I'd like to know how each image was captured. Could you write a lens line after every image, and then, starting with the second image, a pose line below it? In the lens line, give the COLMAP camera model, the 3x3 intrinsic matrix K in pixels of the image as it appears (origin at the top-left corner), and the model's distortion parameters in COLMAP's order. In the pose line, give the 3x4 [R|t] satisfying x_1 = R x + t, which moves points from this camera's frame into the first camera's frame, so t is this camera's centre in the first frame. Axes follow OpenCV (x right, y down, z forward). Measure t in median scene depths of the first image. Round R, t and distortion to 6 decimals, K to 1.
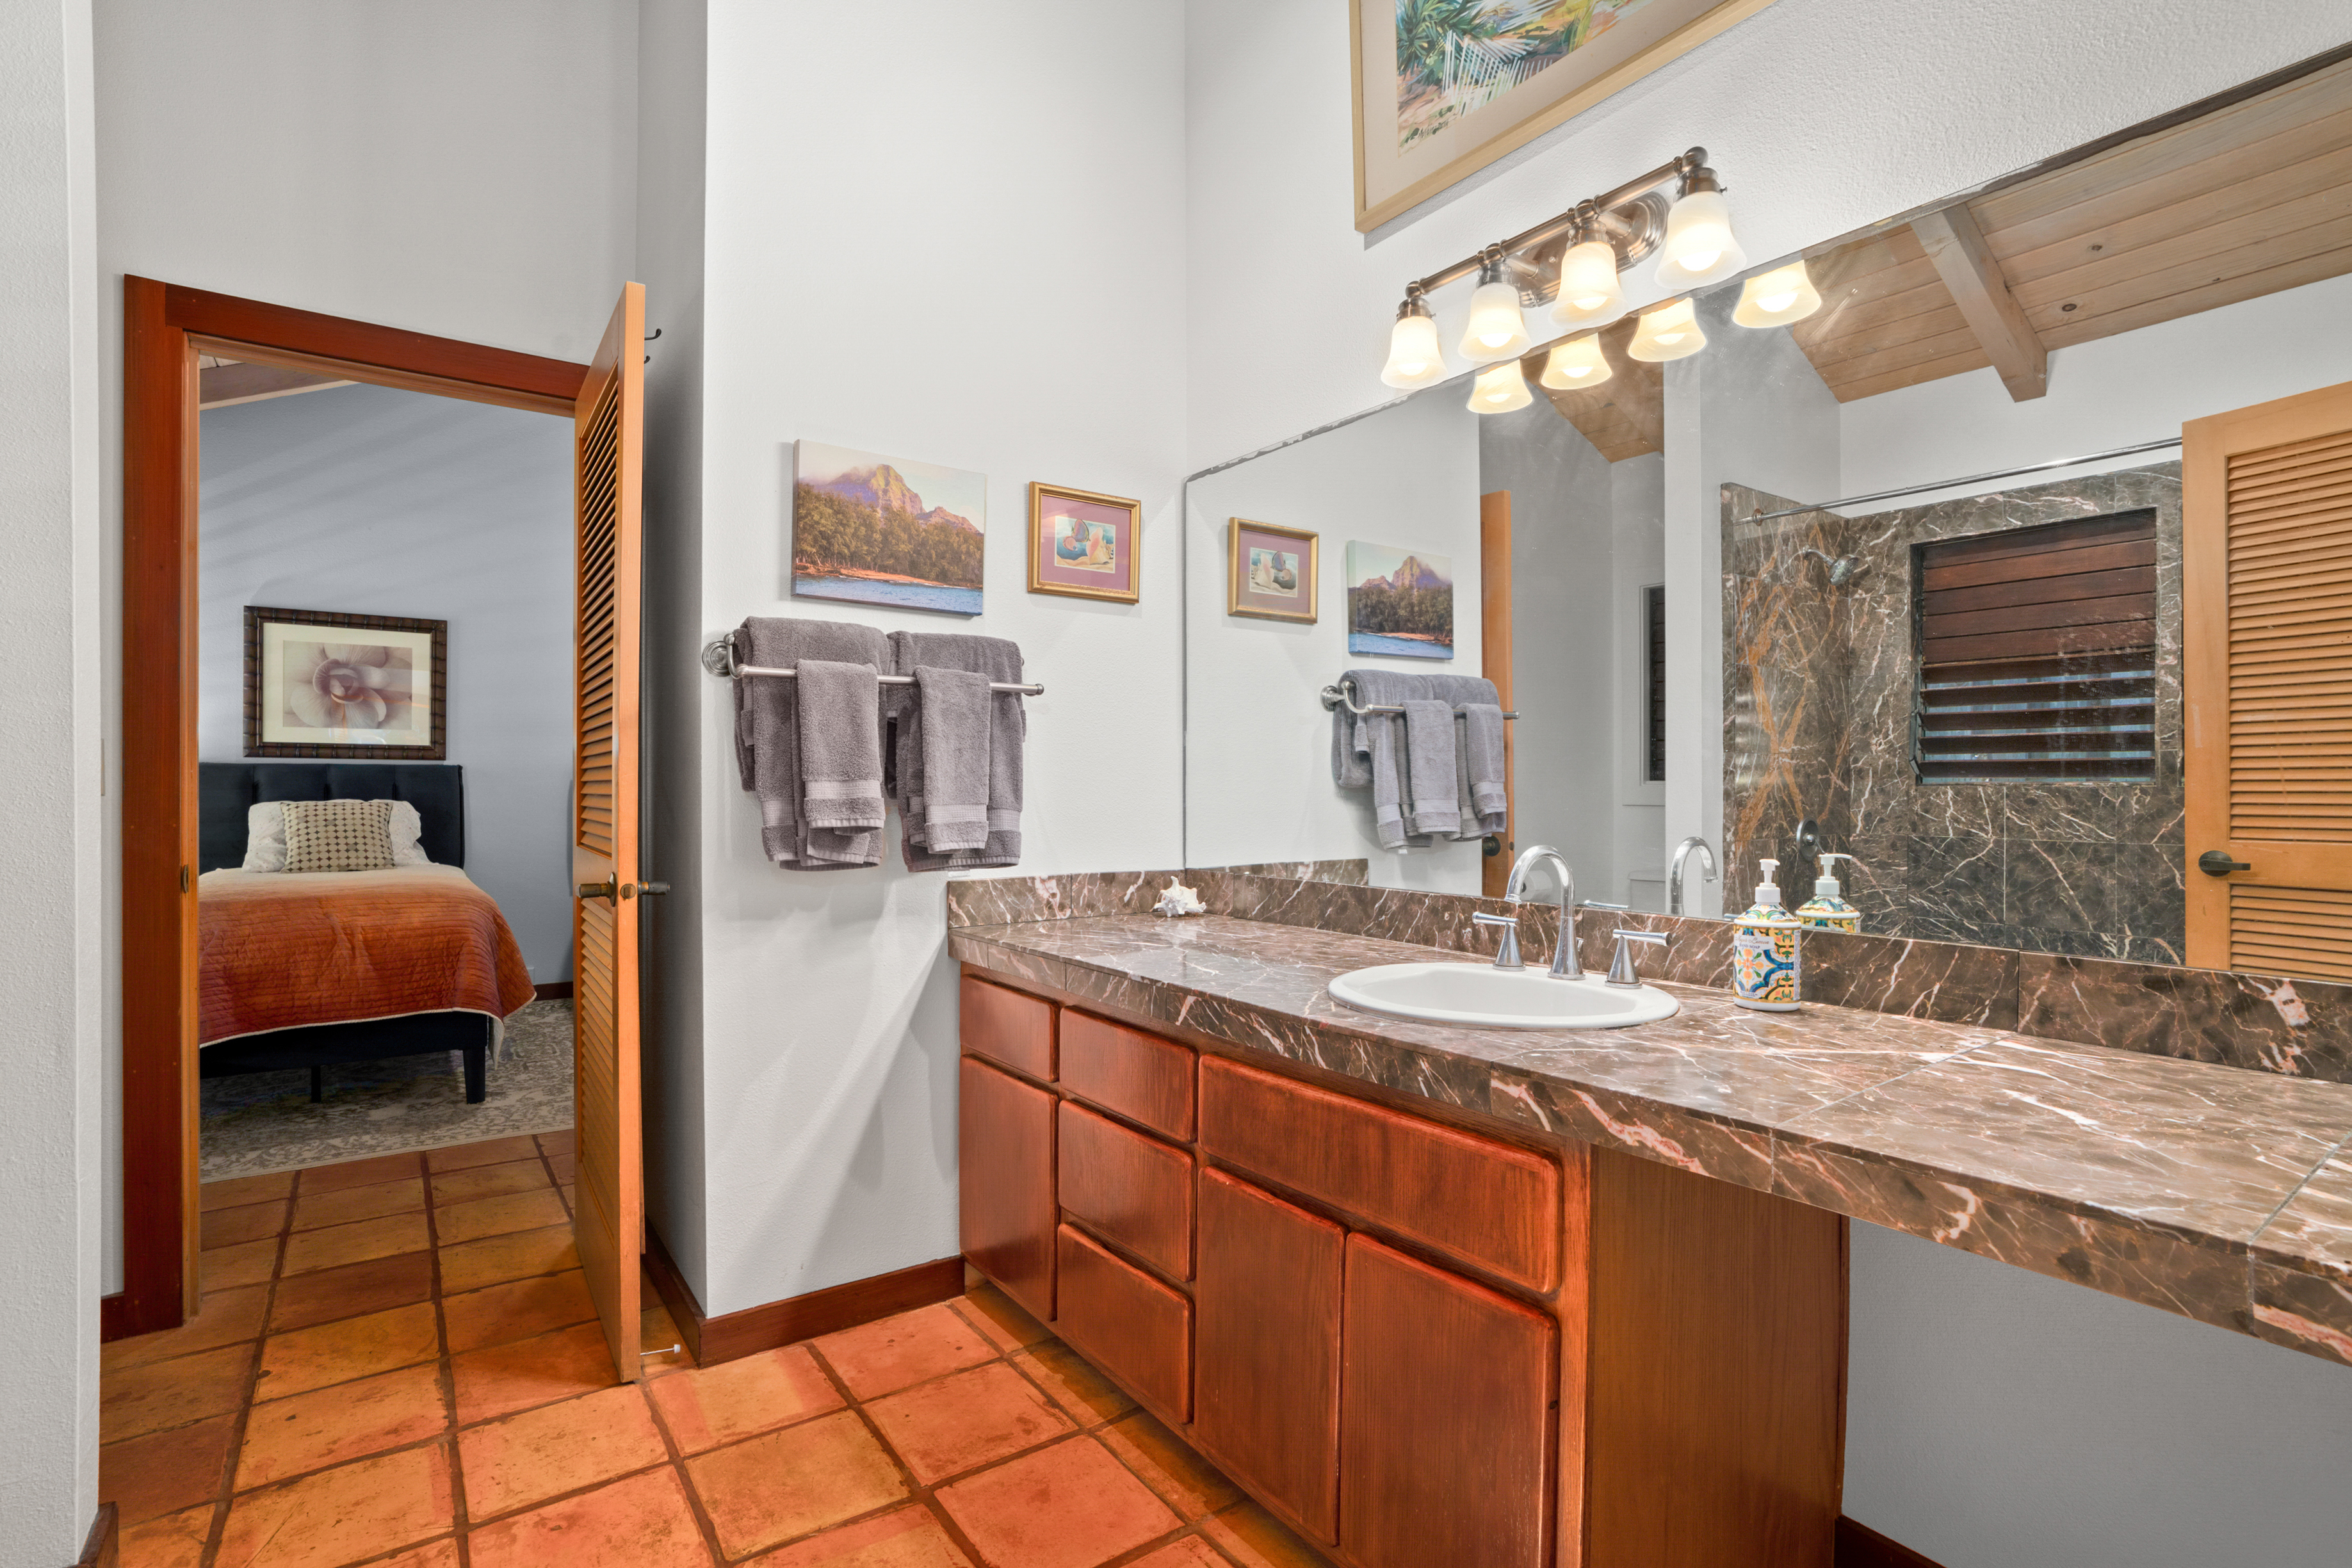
lens RADIAL K [[1089.8, 0, 1156.3], [0, 1089.8, 787.5], [0, 0, 1]] dist [-0.048634, 0.021640]
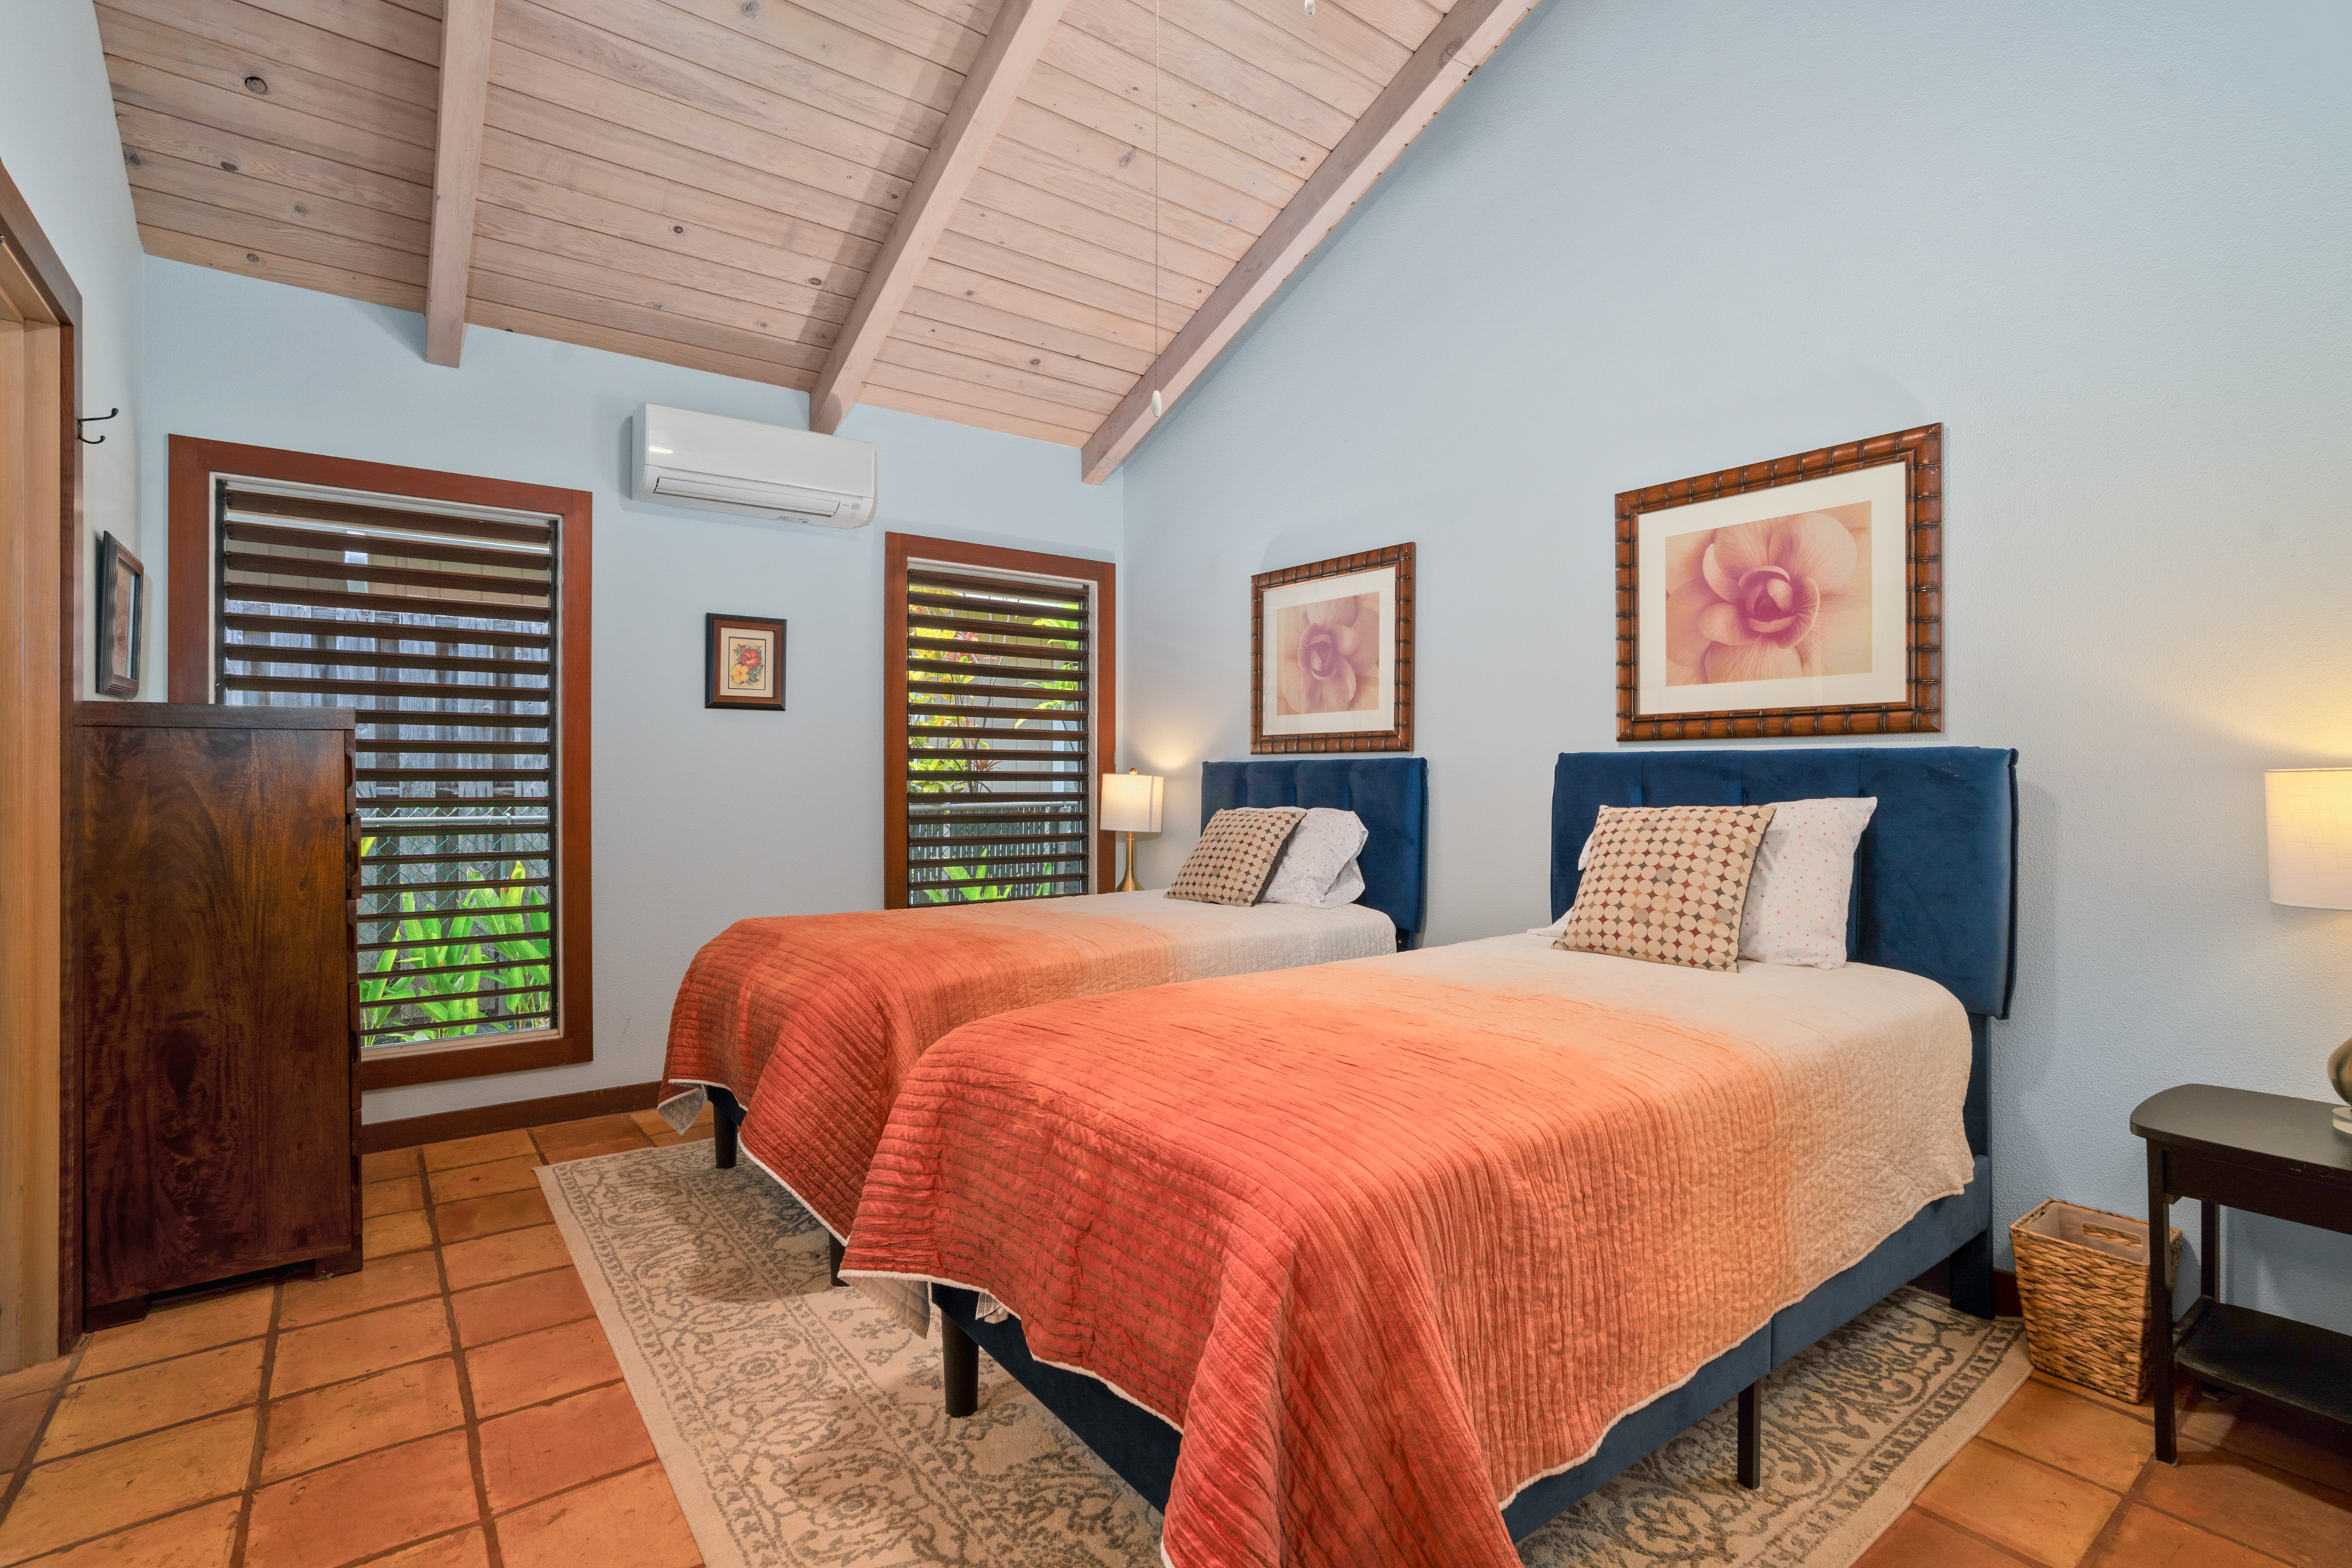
lens RADIAL K [[1089.8, 0, 1156.3], [0, 1089.8, 787.5], [0, 0, 1]] dist [-0.048634, 0.021640]
pose [[0.015844, 0.004668, -0.999864, 0.007341], [-0.005163, 0.999976, 0.004587, -0.005680], [0.999861, 0.005090, 0.015868, 0.880378]]
